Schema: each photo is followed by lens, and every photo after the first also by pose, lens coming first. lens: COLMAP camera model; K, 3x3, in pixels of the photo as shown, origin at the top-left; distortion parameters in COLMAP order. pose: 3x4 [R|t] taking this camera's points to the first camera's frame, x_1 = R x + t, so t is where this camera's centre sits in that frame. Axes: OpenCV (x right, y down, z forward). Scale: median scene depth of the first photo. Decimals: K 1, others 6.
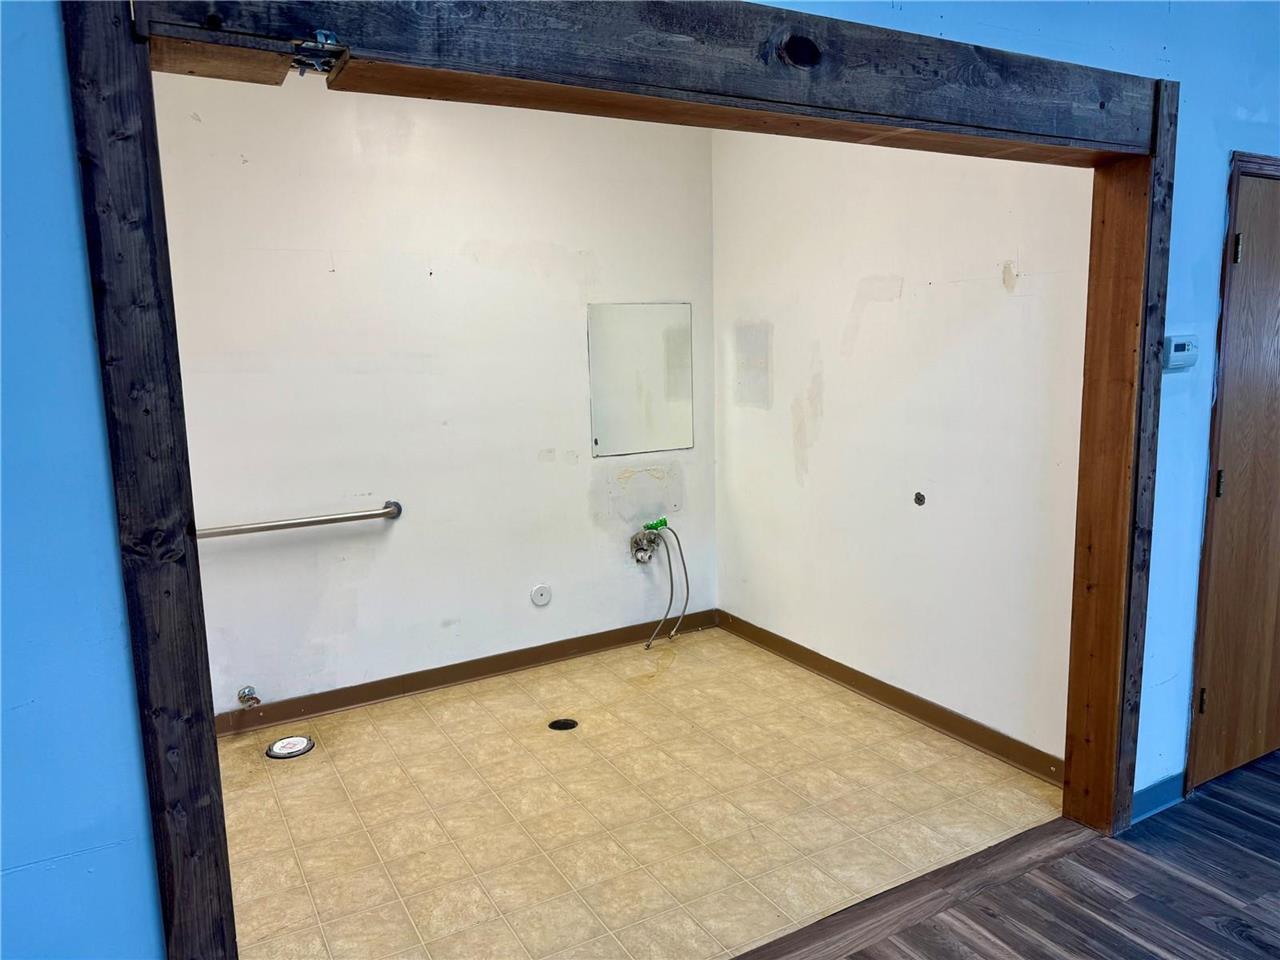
lens RADIAL K [[888.1, 0, 640.0], [0, 888.1, 480.0], [0, 0, 1]] dist [0.001238, -0.003166]
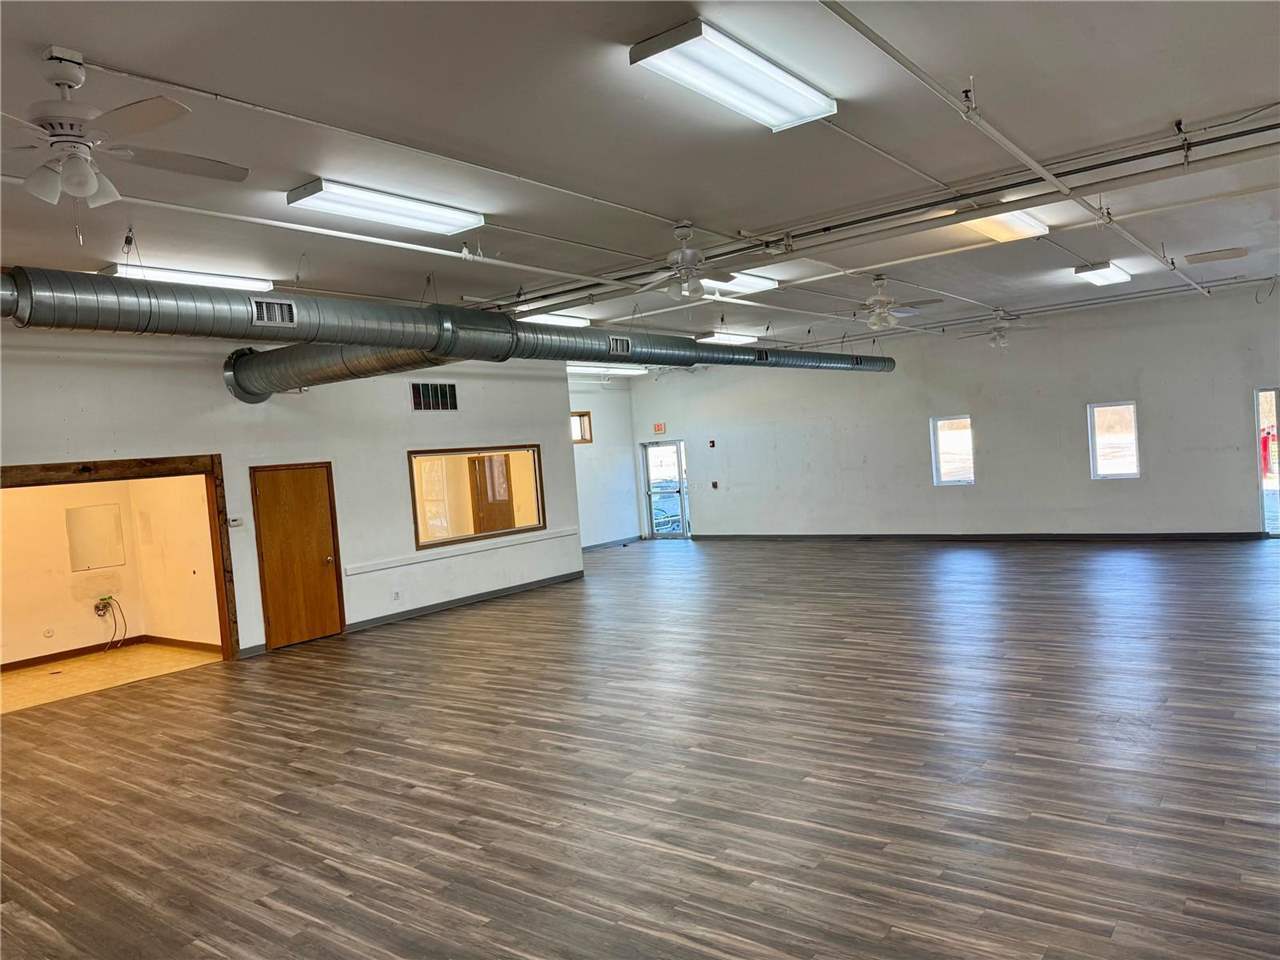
lens RADIAL K [[888.1, 0, 640.0], [0, 888.1, 480.0], [0, 0, 1]] dist [0.001238, -0.003166]
pose [[0.916012, -0.058996, 0.396789, 0.418752], [0.114871, 0.986282, -0.118542, 0.190778], [-0.384352, 0.154166, 0.910223, -1.826667]]
